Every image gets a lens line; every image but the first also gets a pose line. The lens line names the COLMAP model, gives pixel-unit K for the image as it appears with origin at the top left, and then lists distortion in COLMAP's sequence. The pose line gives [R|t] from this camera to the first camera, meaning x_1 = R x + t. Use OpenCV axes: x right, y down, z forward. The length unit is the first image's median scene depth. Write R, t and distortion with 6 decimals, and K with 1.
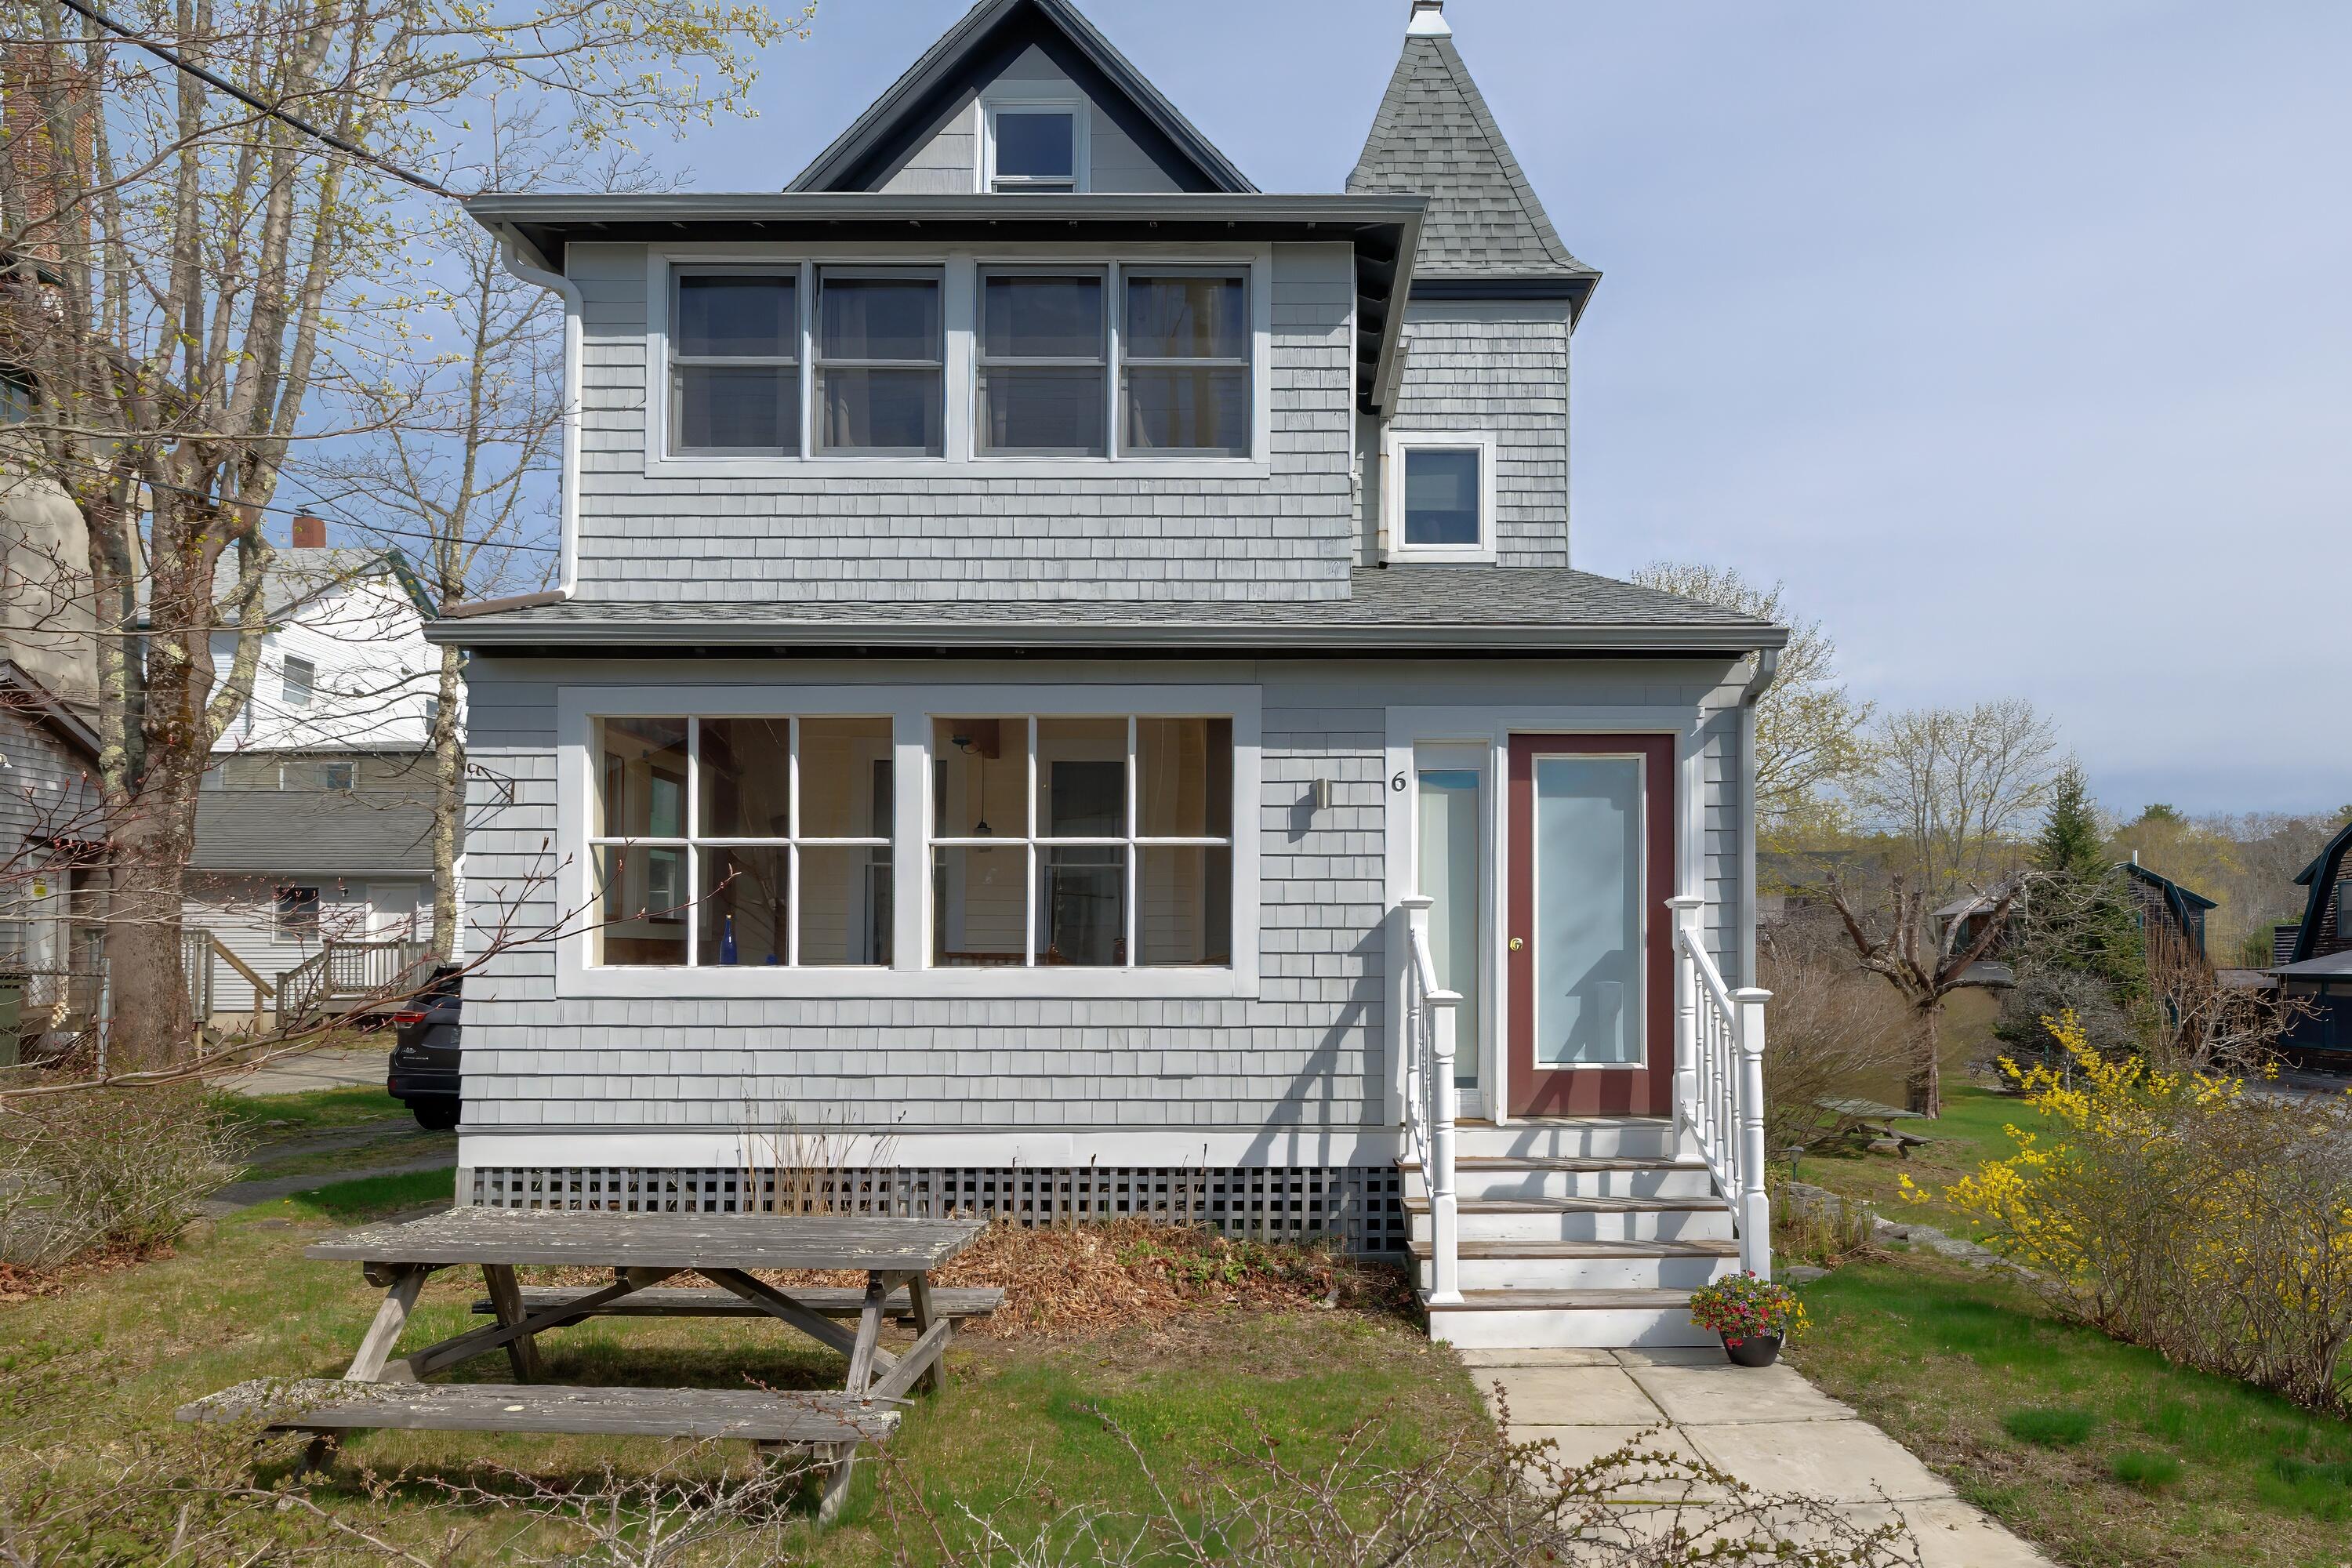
lens RADIAL K [[1006.6, 0, 1280.2], [0, 1006.6, 944.1], [0, 0, 1]] dist [0.008851, 0.000051]
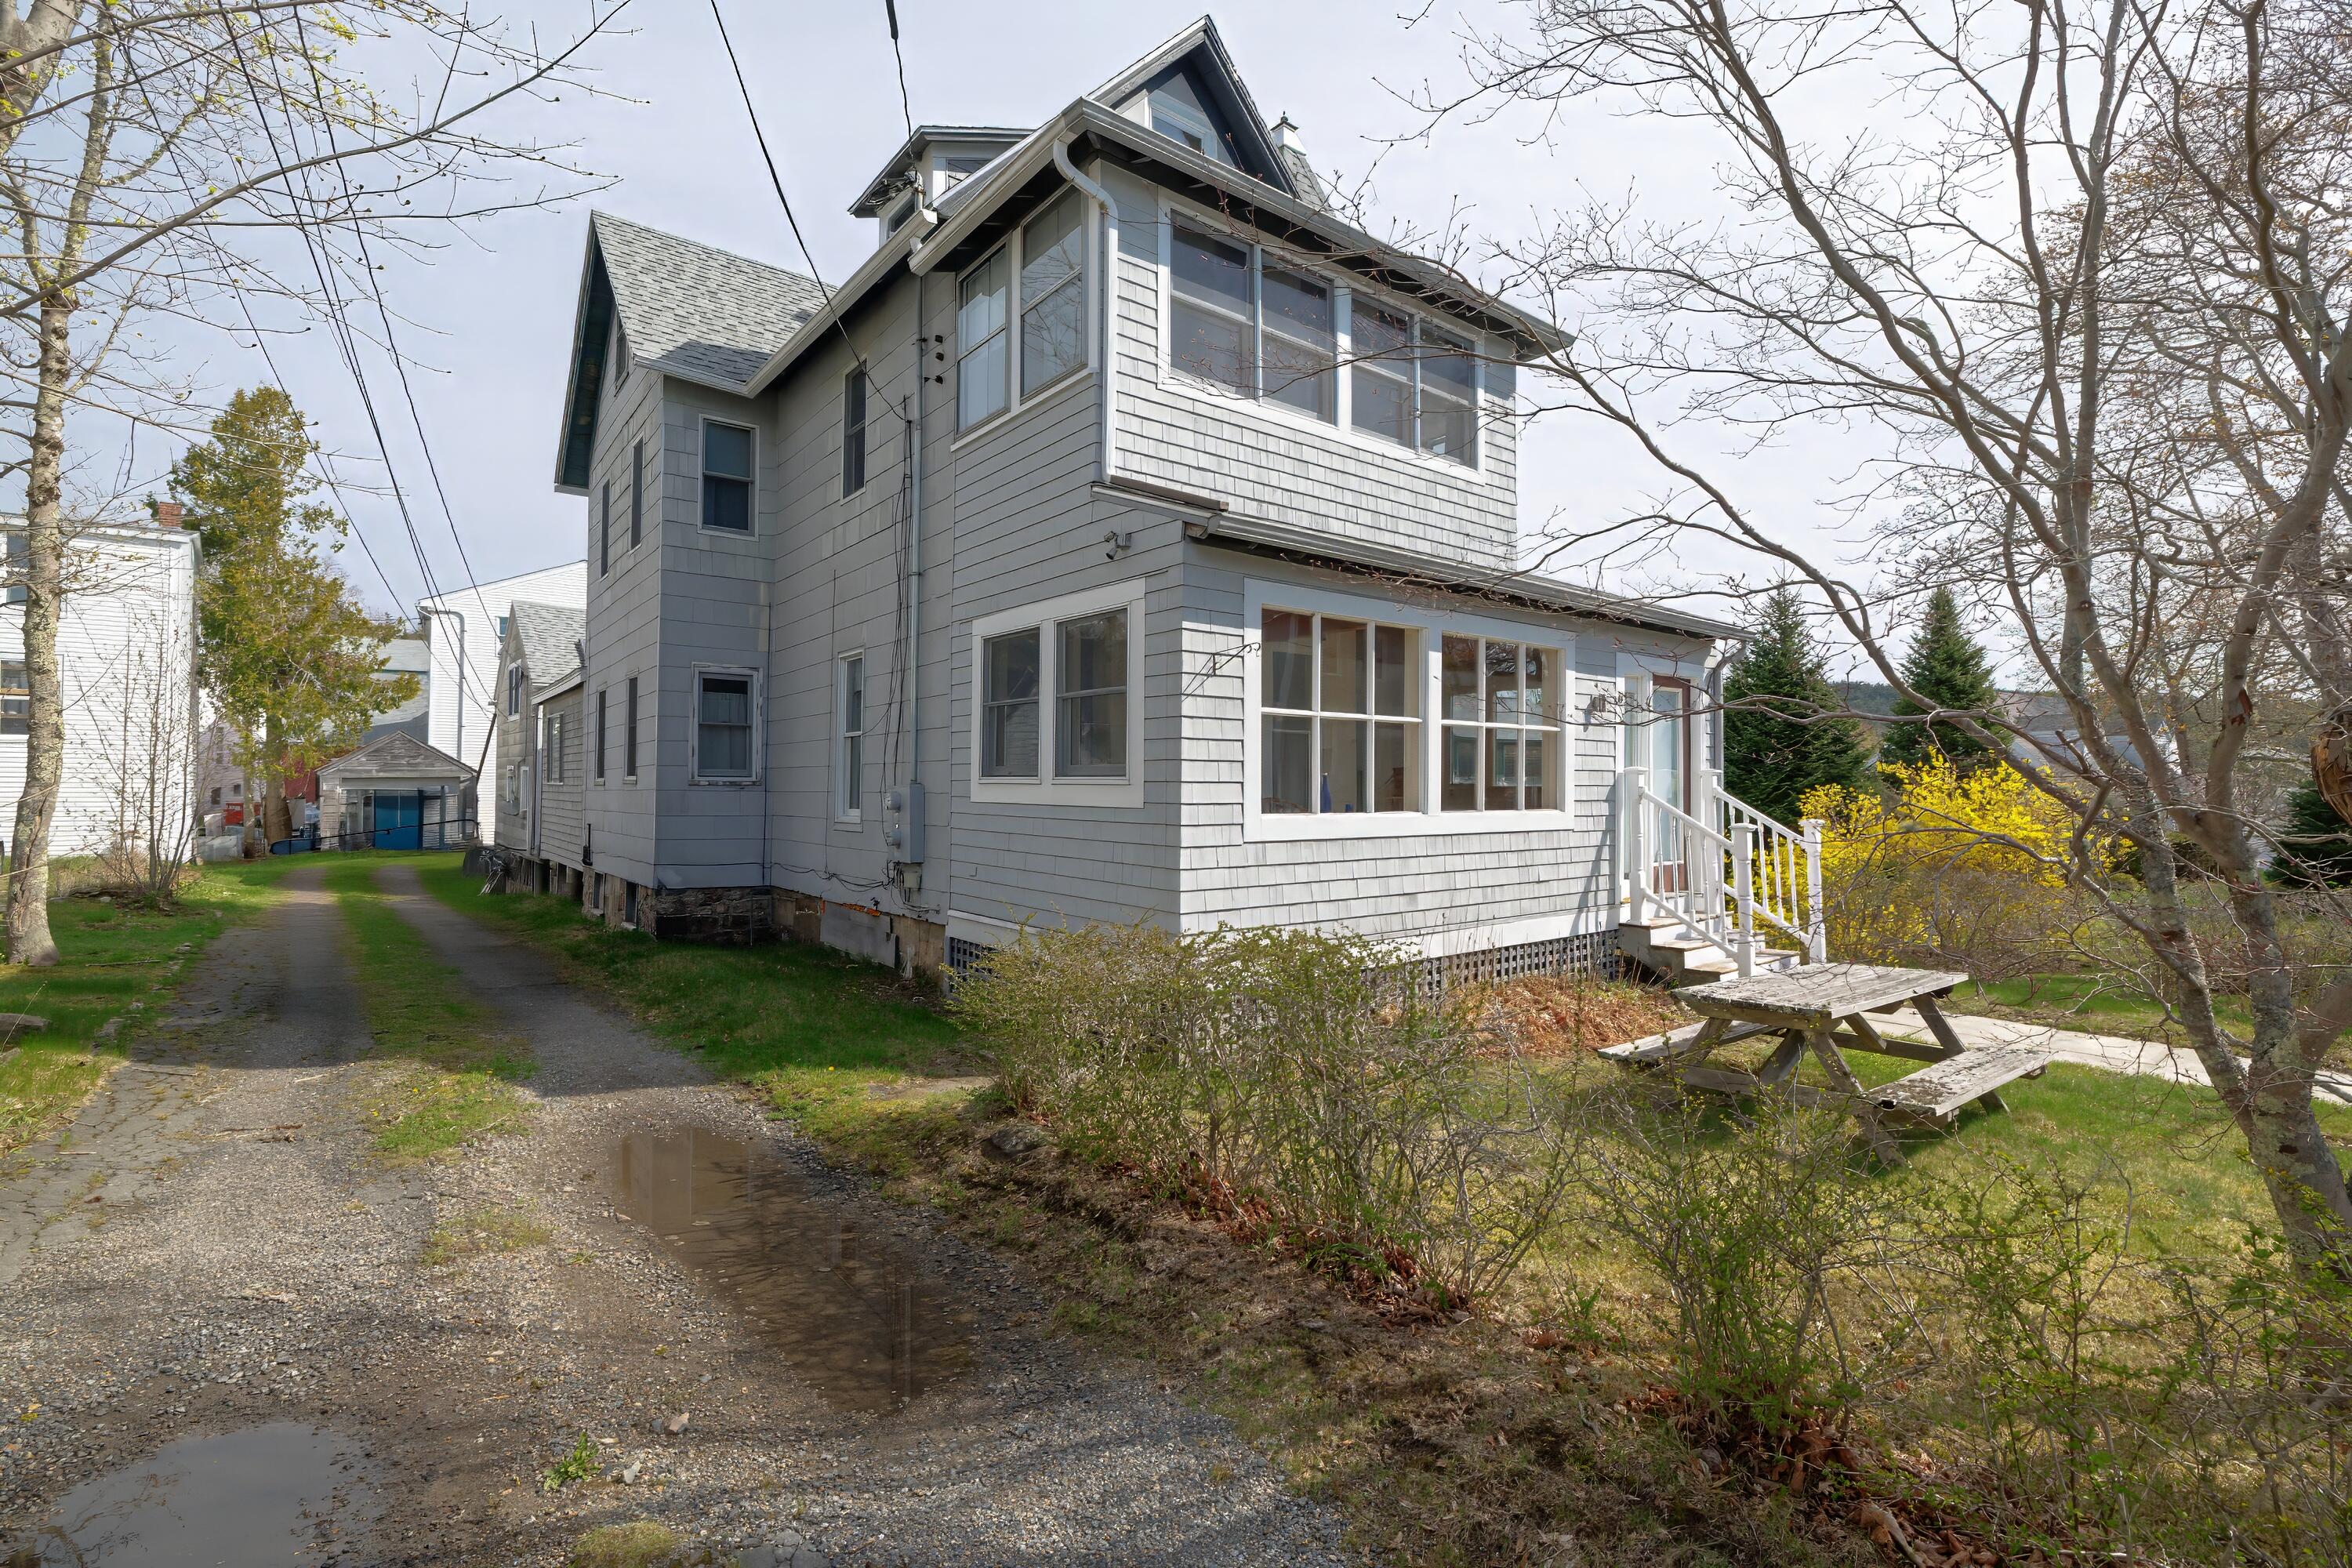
lens RADIAL K [[1041.2, 0, 1183.0], [0, 1041.2, 769.3], [0, 0, 1]] dist [-0.033967, -0.000076]
pose [[0.784787, 0.013202, 0.619625, -1.518607], [0.003424, 0.999665, -0.025636, -0.001095], [-0.619756, 0.022240, 0.784480, 0.095187]]
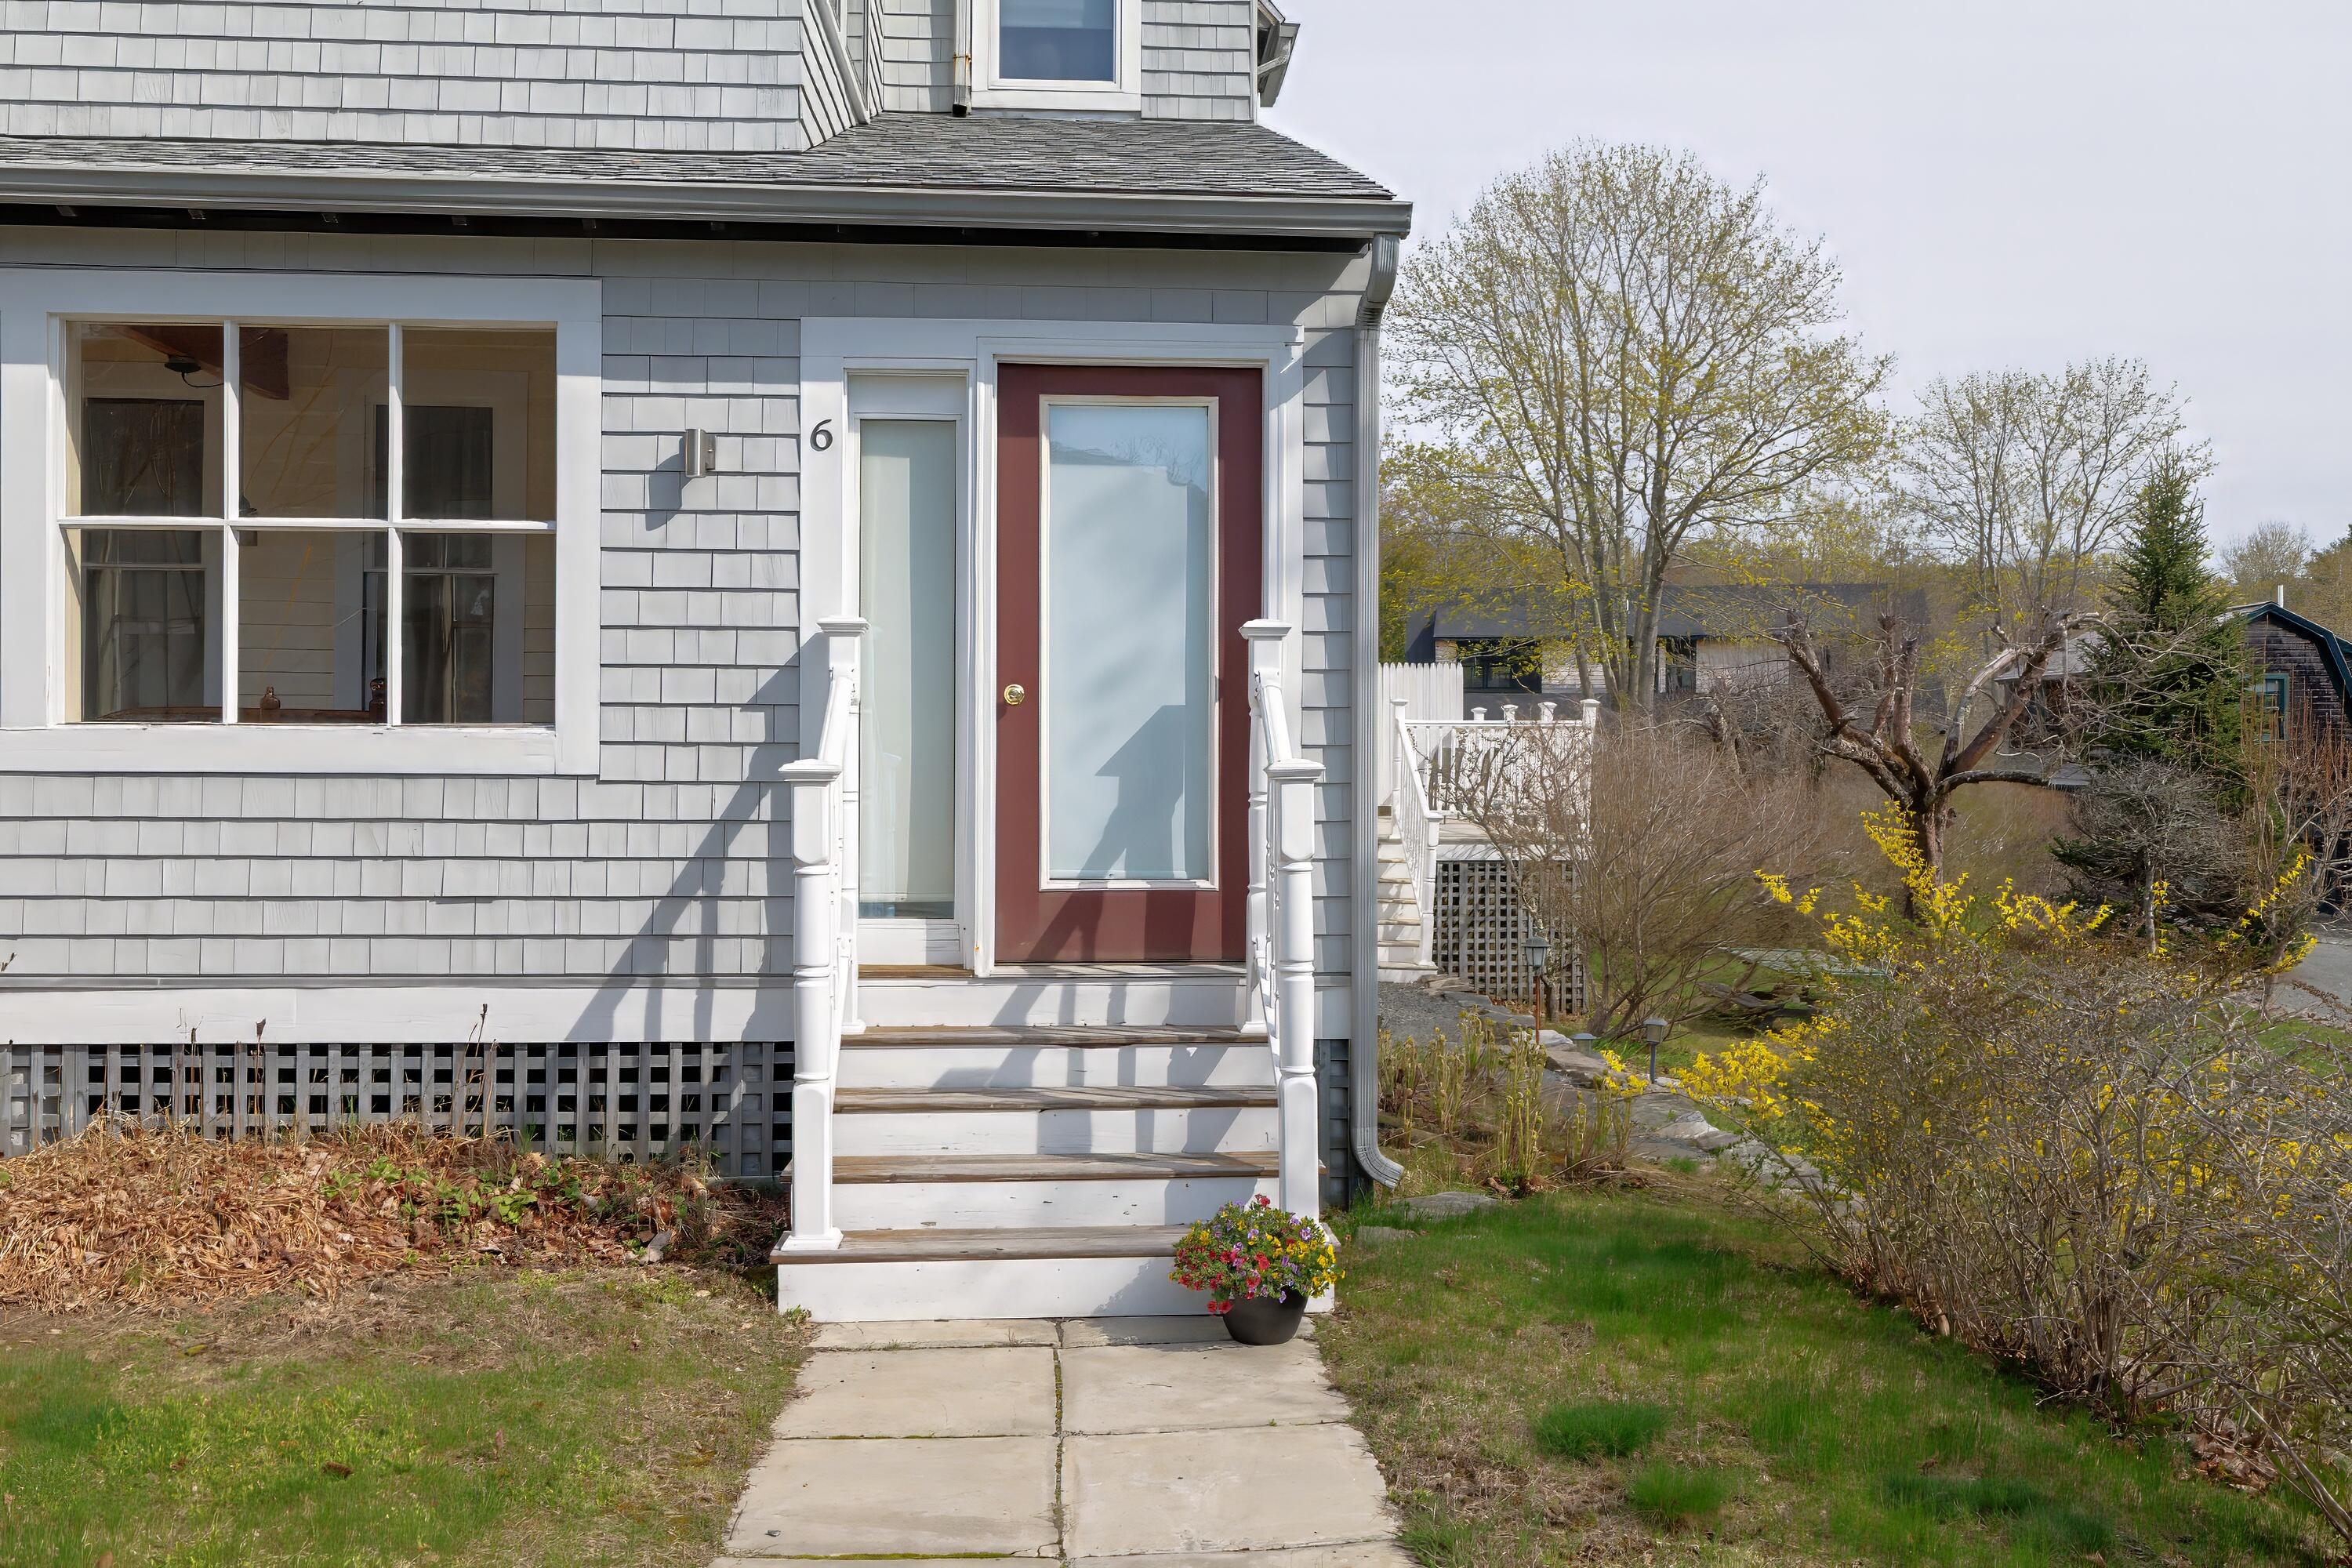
lens RADIAL K [[1535.8, 0, 1149.1], [0, 1535.8, 740.1], [0, 0, 1]] dist [0.005799, 0.000709]
pose [[0.999205, 0.006162, 0.039395, 0.284685], [-0.006634, 0.999907, 0.011879, 0.017473], [-0.039319, -0.012131, 0.999153, 0.022365]]
